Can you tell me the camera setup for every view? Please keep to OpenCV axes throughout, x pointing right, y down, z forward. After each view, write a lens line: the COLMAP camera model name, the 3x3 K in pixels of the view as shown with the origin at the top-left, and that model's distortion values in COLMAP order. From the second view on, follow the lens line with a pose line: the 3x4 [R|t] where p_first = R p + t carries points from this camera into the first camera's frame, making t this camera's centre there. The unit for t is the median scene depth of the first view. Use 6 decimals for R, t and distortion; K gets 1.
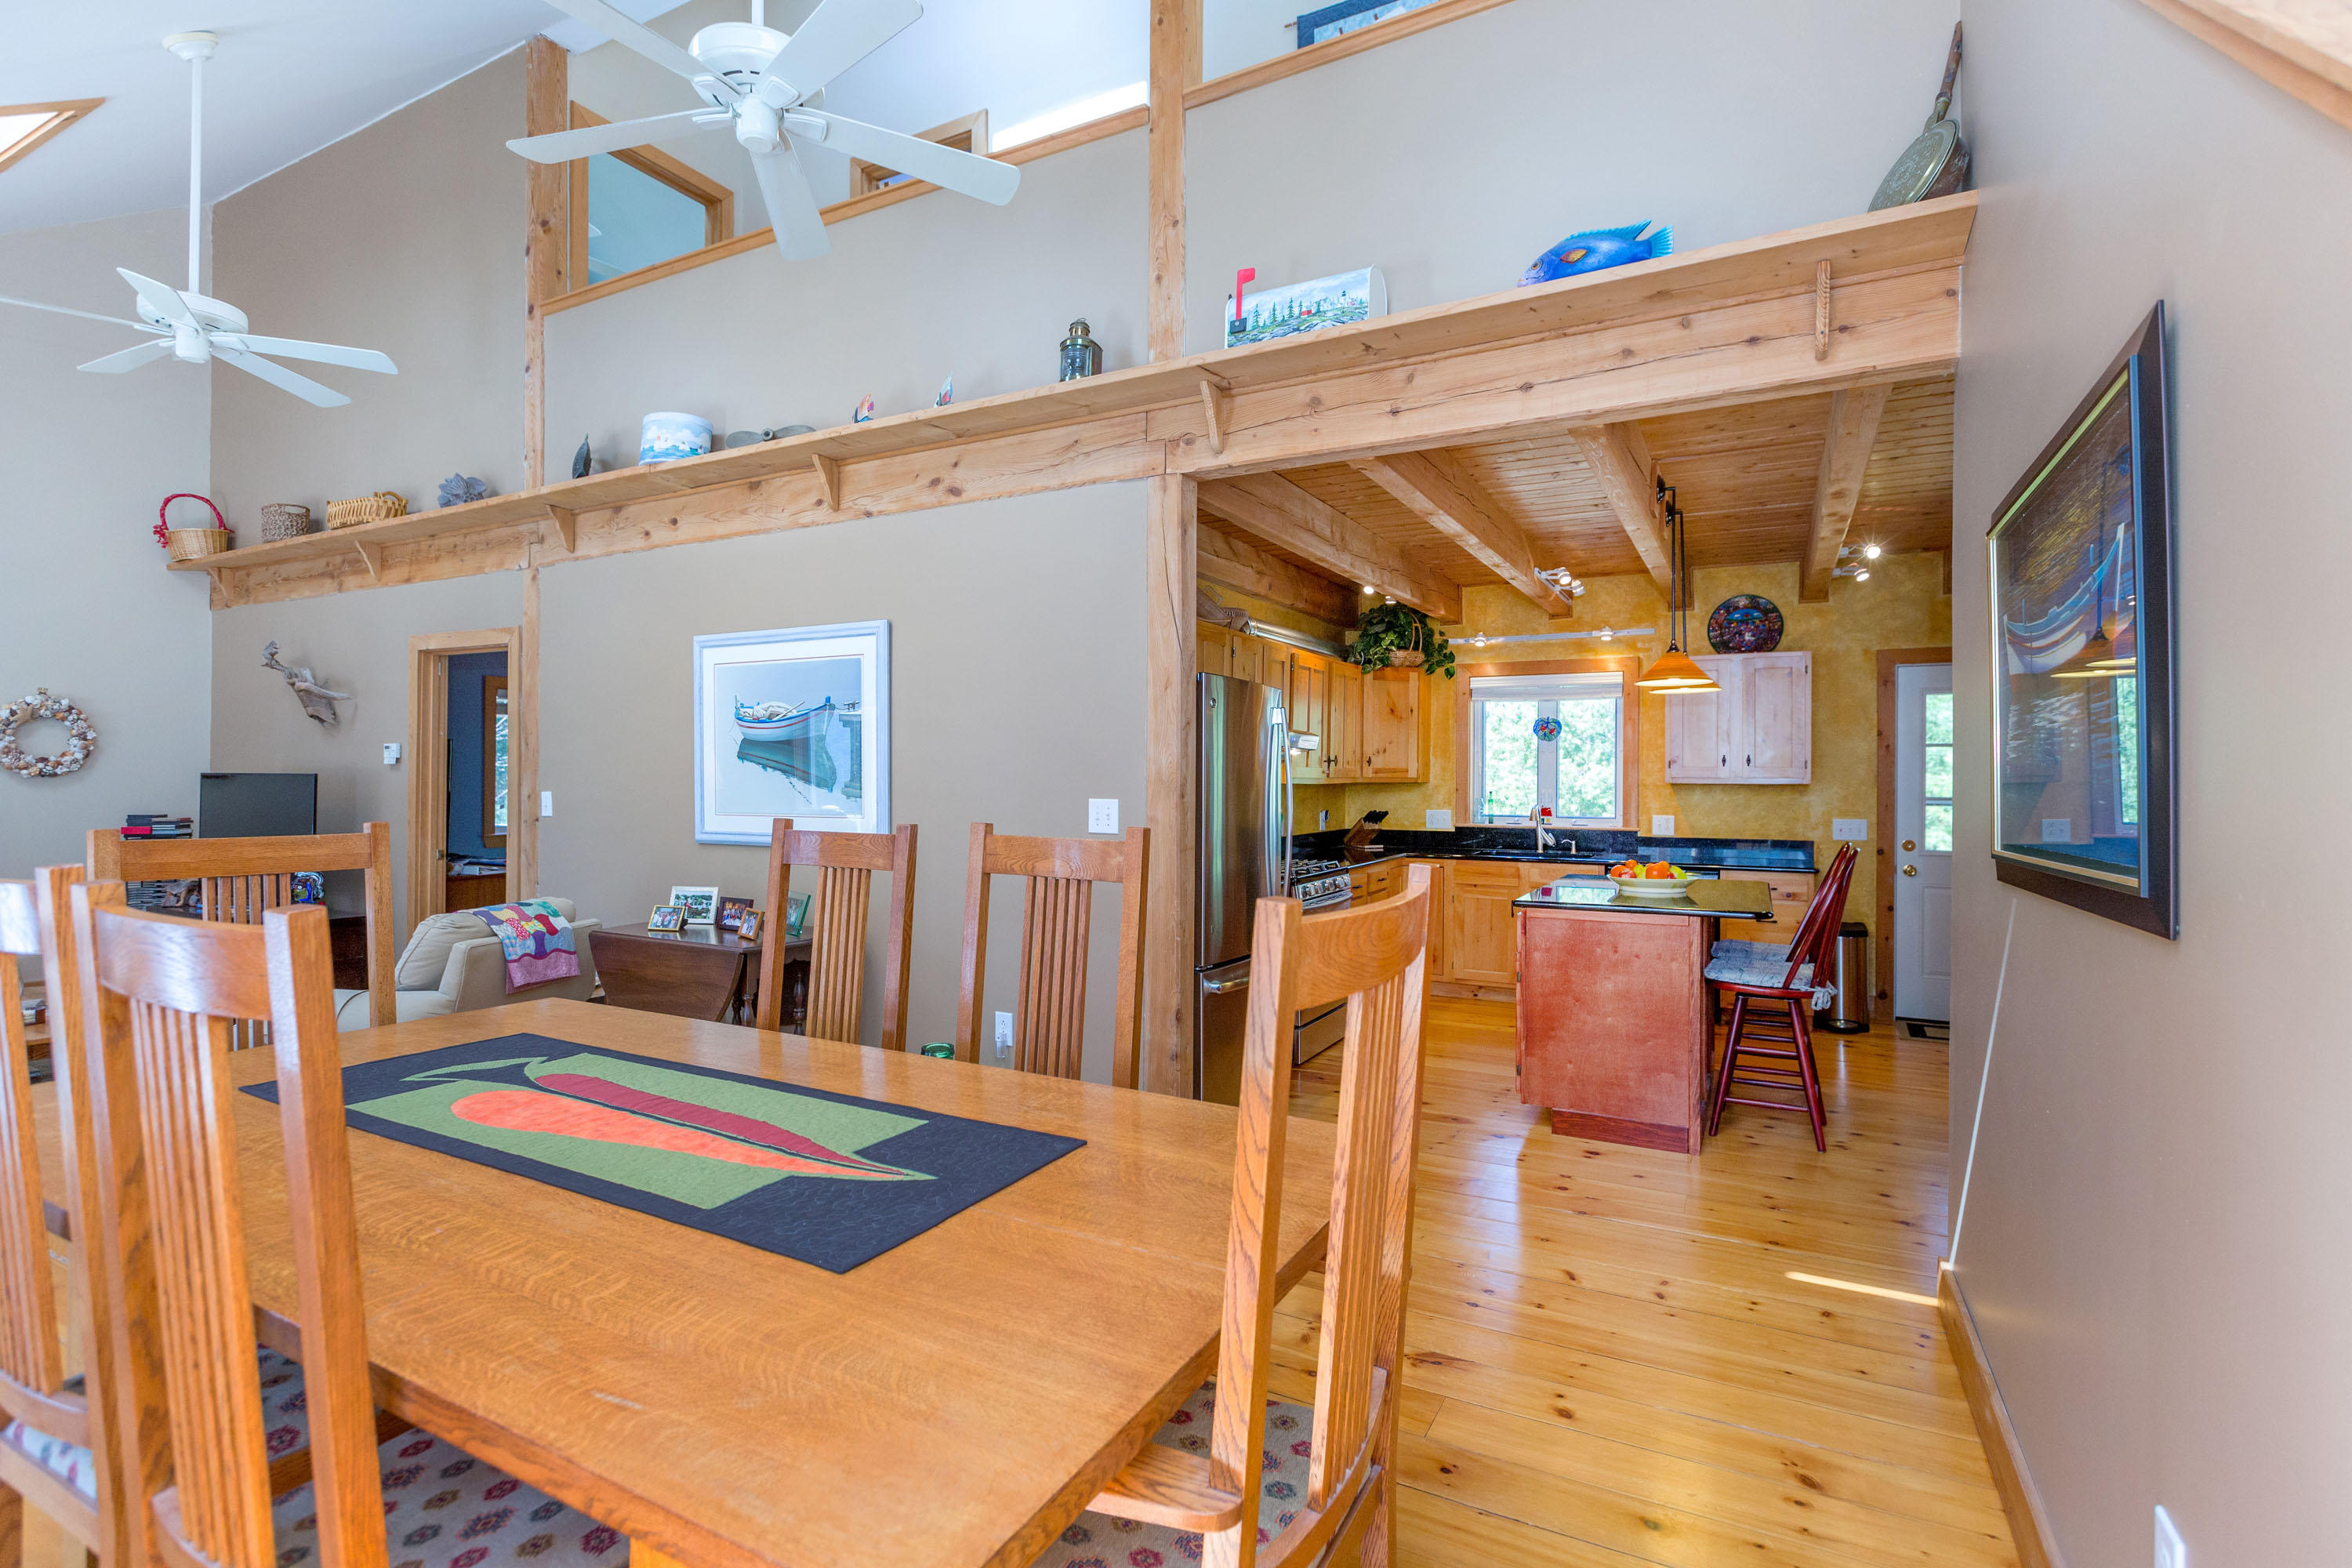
lens RADIAL K [[1106.3, 0, 1173.6], [0, 1106.3, 772.2], [0, 0, 1]] dist [-0.000451, -0.002029]
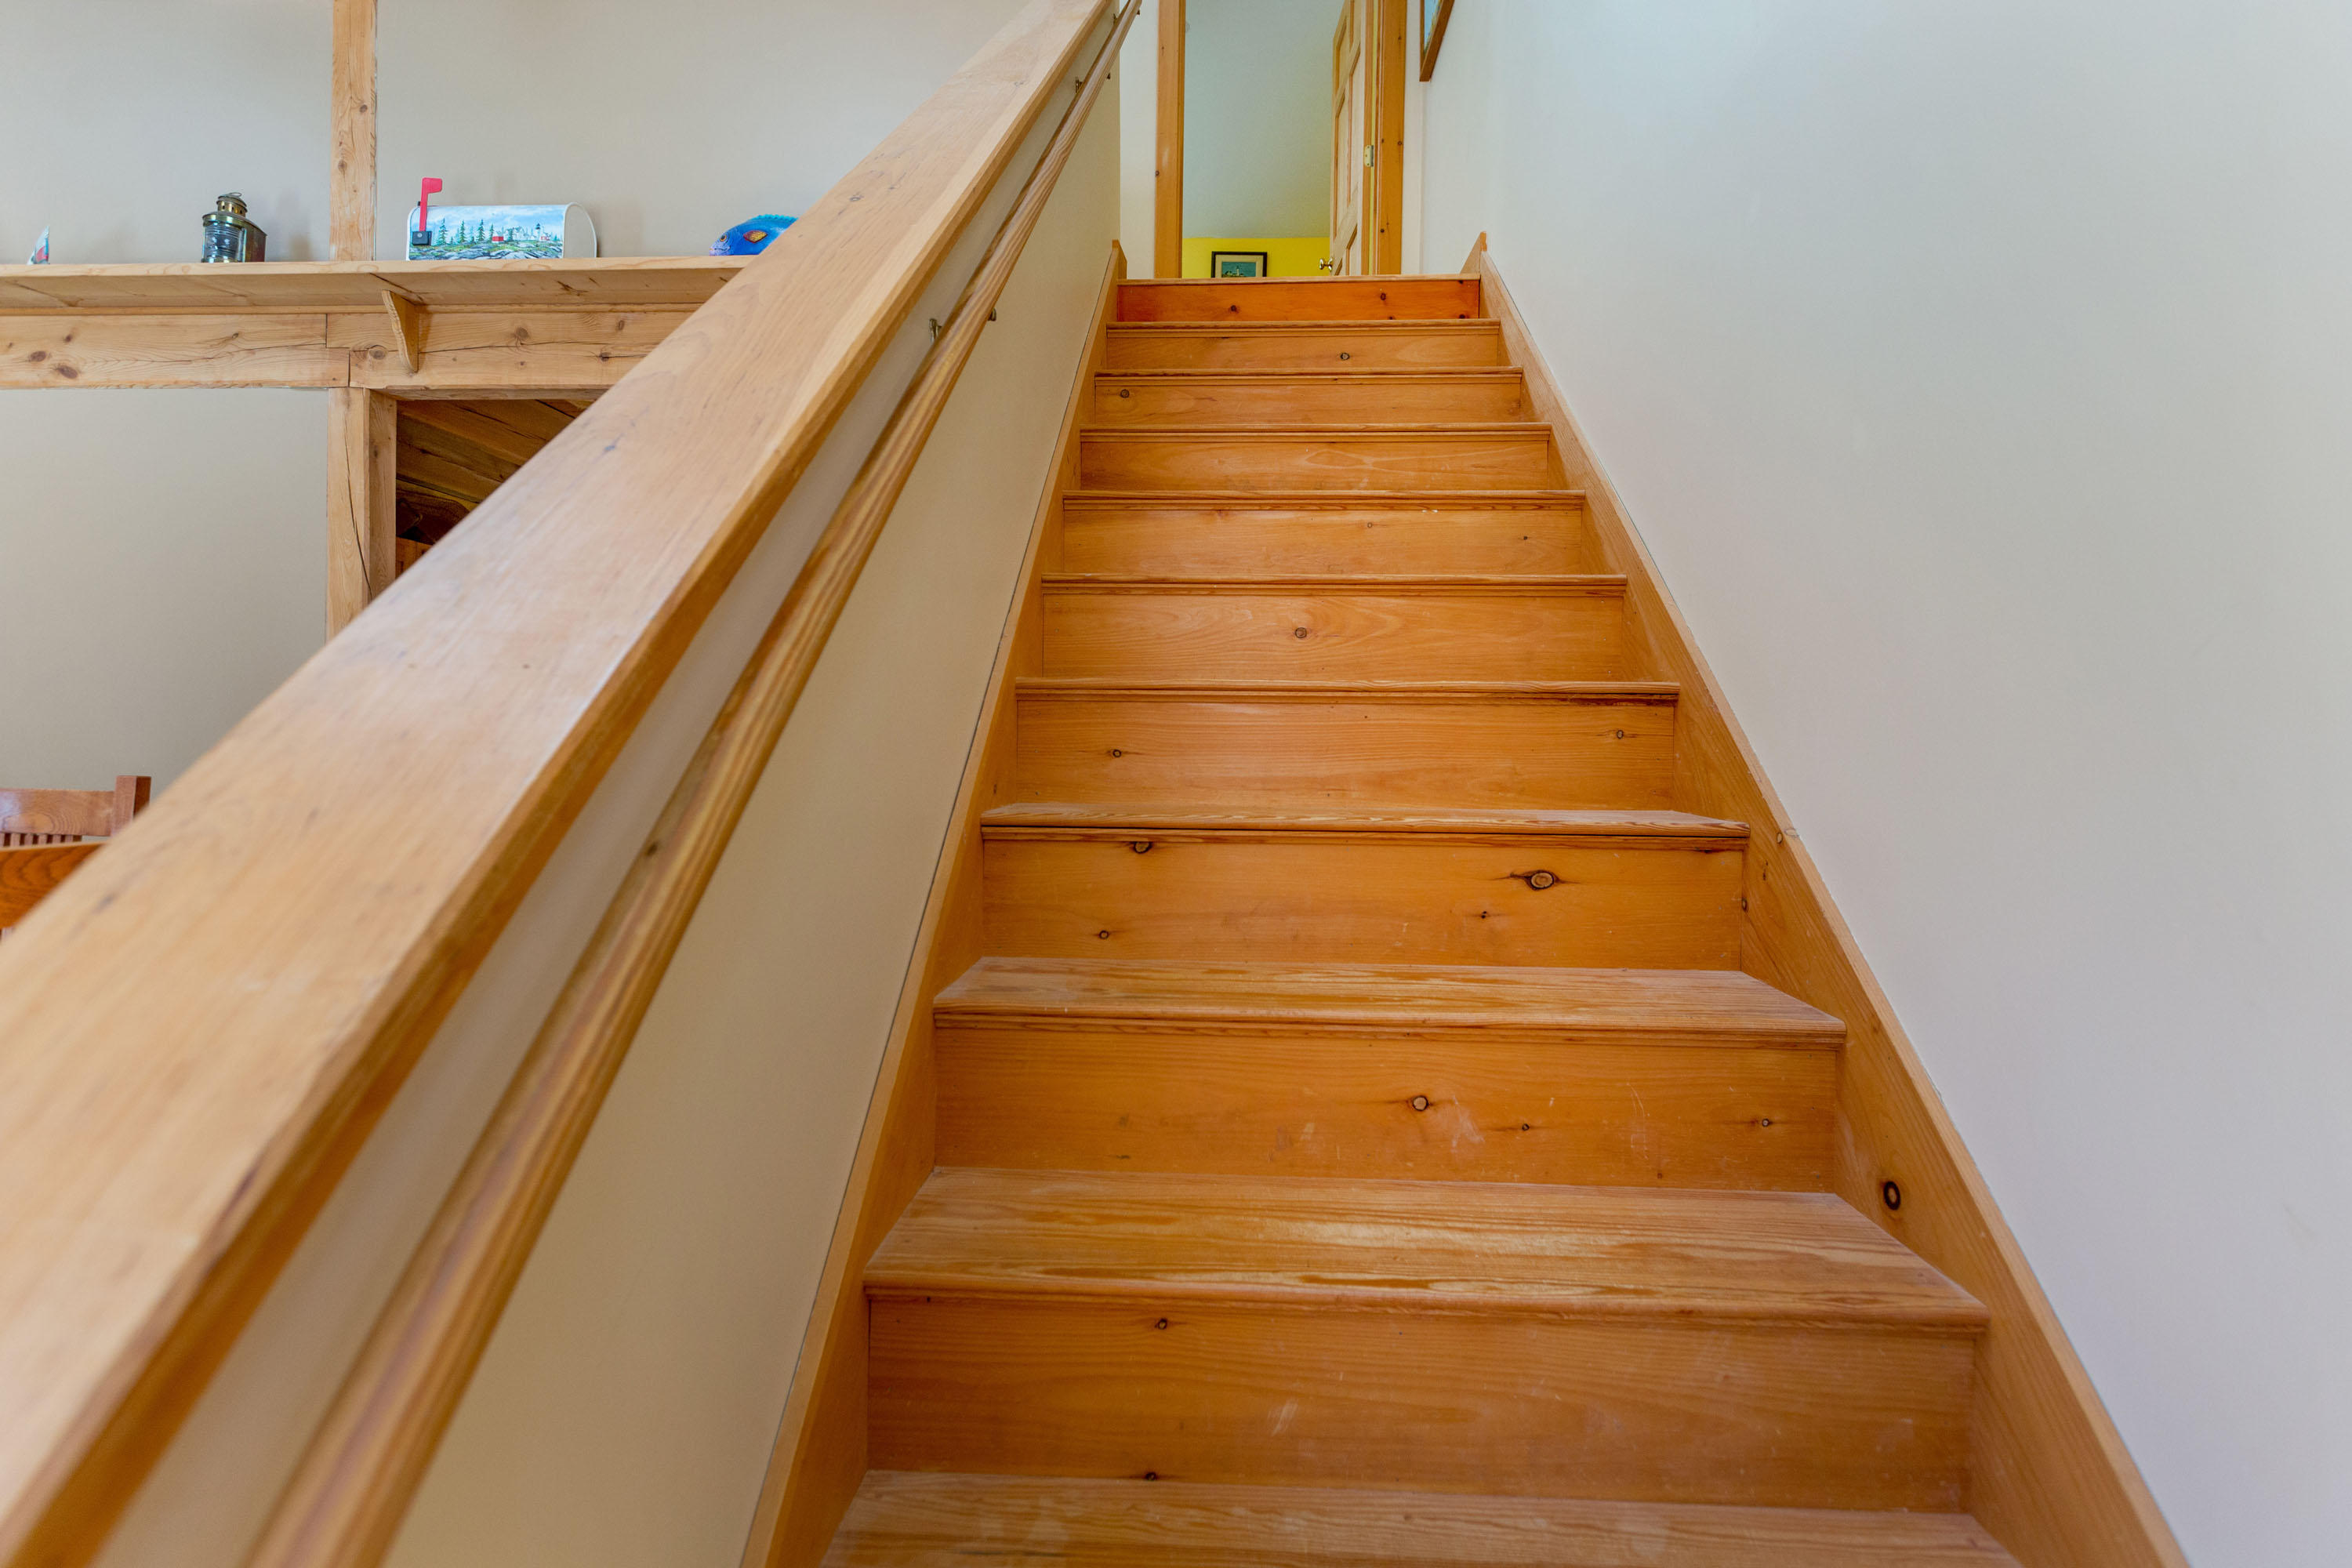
lens RADIAL K [[1106.3, 0, 1168.3], [0, 1106.3, 747.4], [0, 0, 1]] dist [-0.000451, -0.002029]
pose [[0.895667, -0.002151, 0.444719, 0.179395], [-0.007715, 0.999763, 0.020373, 0.000787], [-0.444657, -0.021679, 0.895438, -0.104535]]
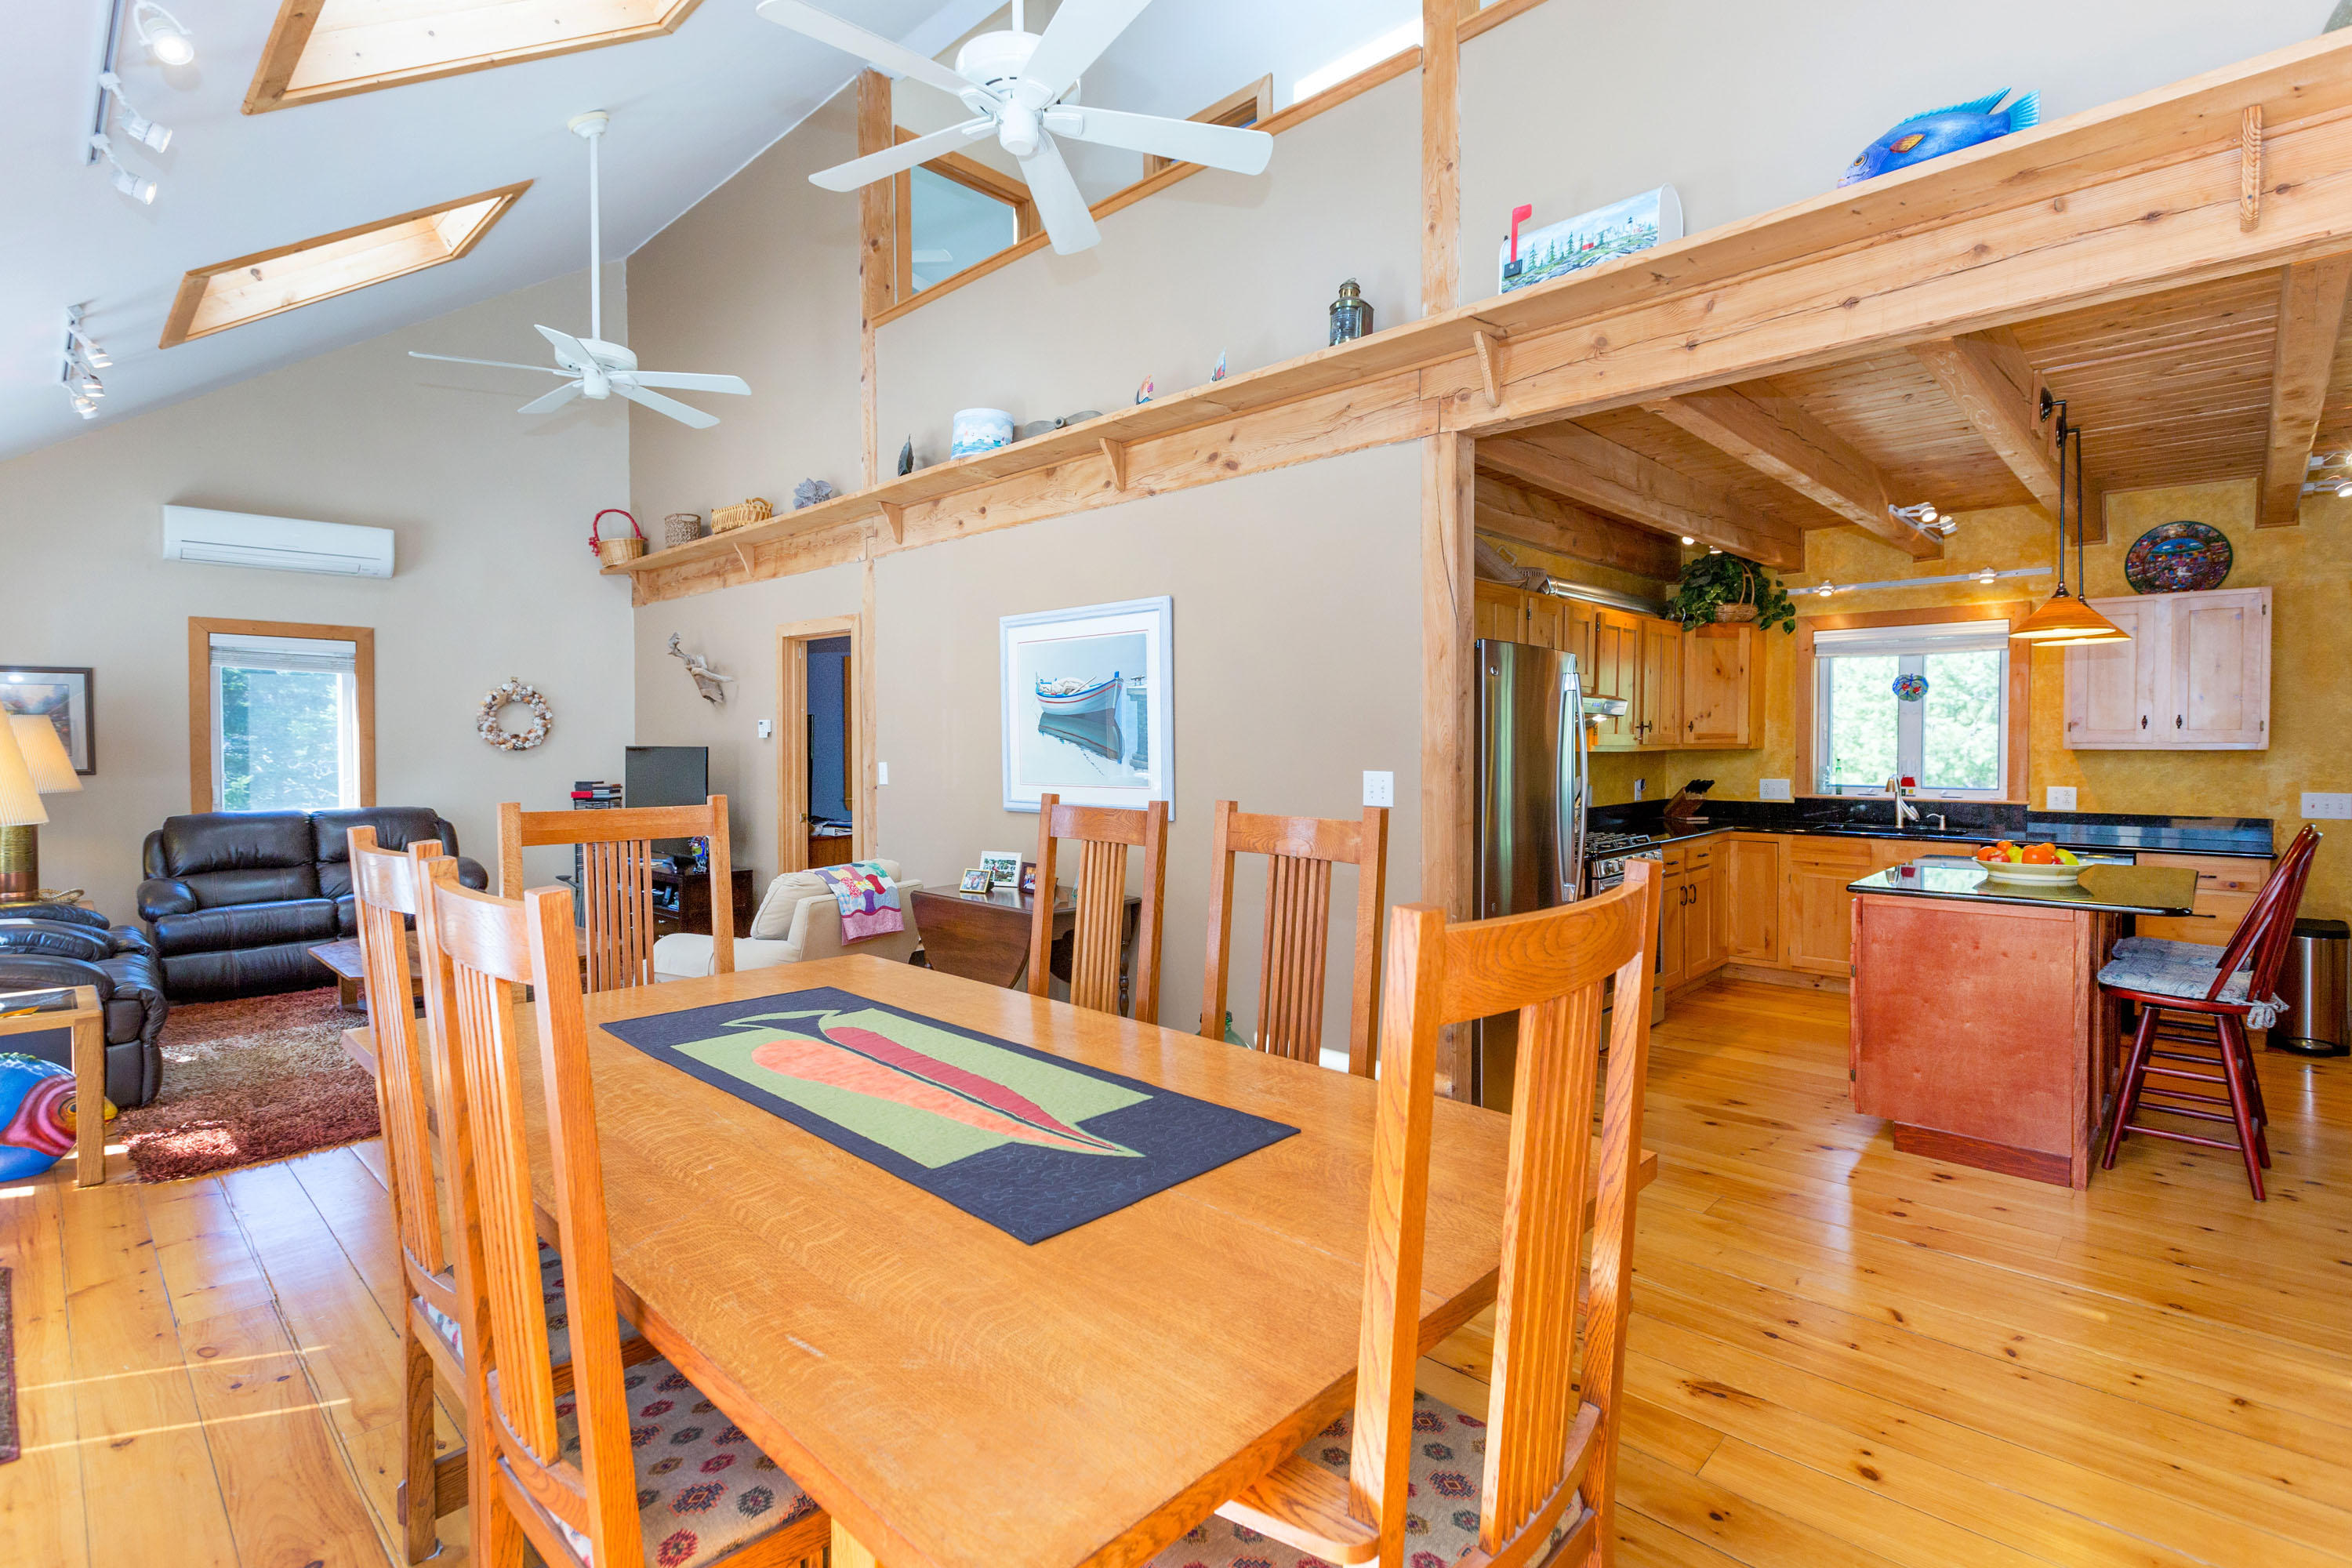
lens RADIAL K [[1108.5, 0, 1211.2], [0, 1108.5, 761.7], [0, 0, 1]] dist [0.003798, -0.001477]
pose [[0.967934, -0.001826, -0.251198, 0.039997], [0.007693, 0.999720, 0.022376, -0.007425], [0.251086, -0.023591, 0.967677, 0.013138]]
